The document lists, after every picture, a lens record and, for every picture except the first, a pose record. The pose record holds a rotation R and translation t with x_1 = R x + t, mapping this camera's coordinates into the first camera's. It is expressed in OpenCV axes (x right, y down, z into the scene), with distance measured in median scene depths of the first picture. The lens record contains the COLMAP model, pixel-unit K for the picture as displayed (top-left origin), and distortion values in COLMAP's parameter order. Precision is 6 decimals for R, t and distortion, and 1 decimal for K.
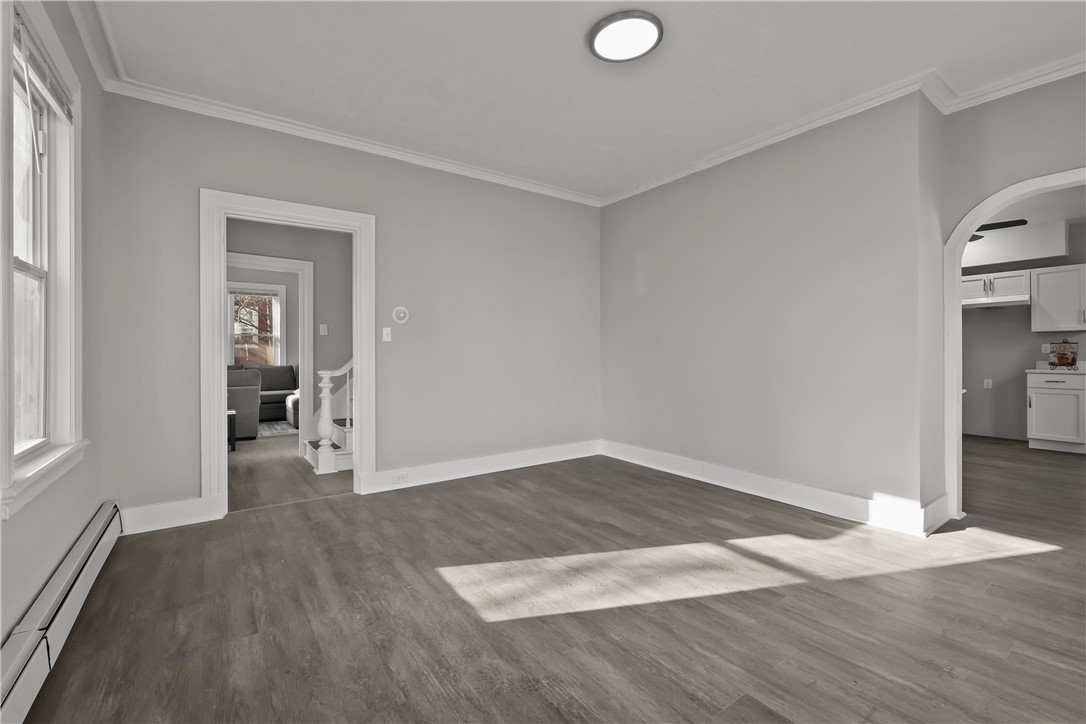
lens RADIAL K [[469.5, 0, 543.4], [0, 469.5, 345.1], [0, 0, 1]] dist [0.001618, 0.000384]
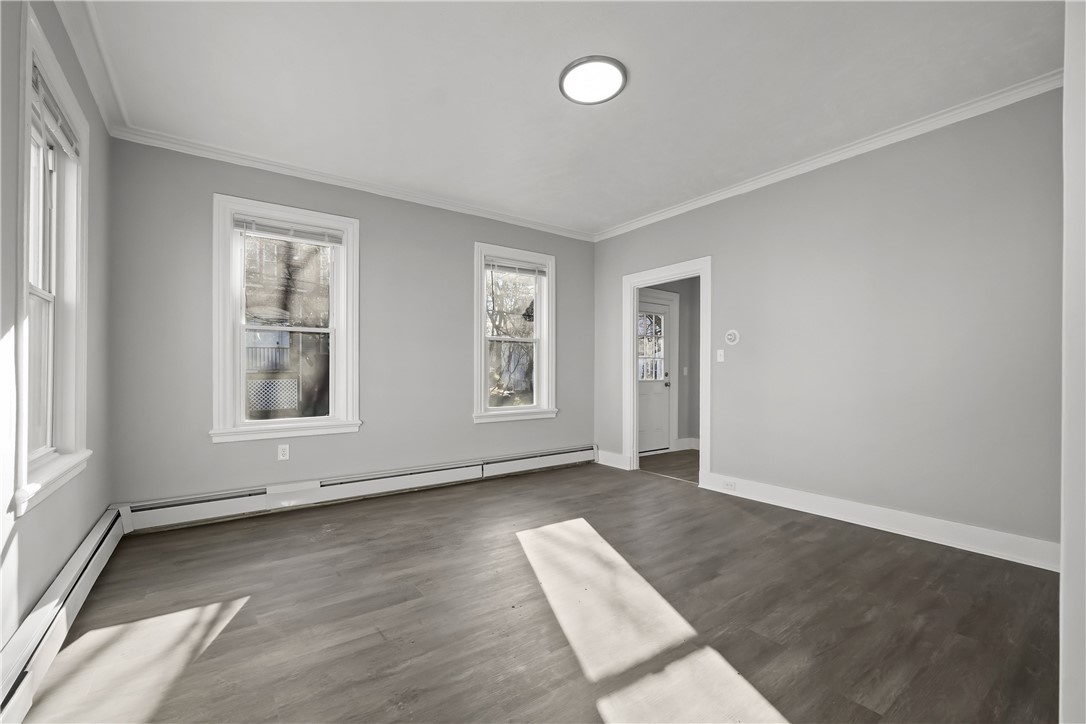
lens RADIAL K [[456.9, 0, 544.0], [0, 456.9, 372.2], [0, 0, 1]] dist [-0.001175, 0.000169]
pose [[0.011039, 0.003523, -0.999933, 0.885444], [0.018105, 0.999829, 0.003723, 0.005874], [0.999775, -0.018145, 0.010973, 0.639572]]
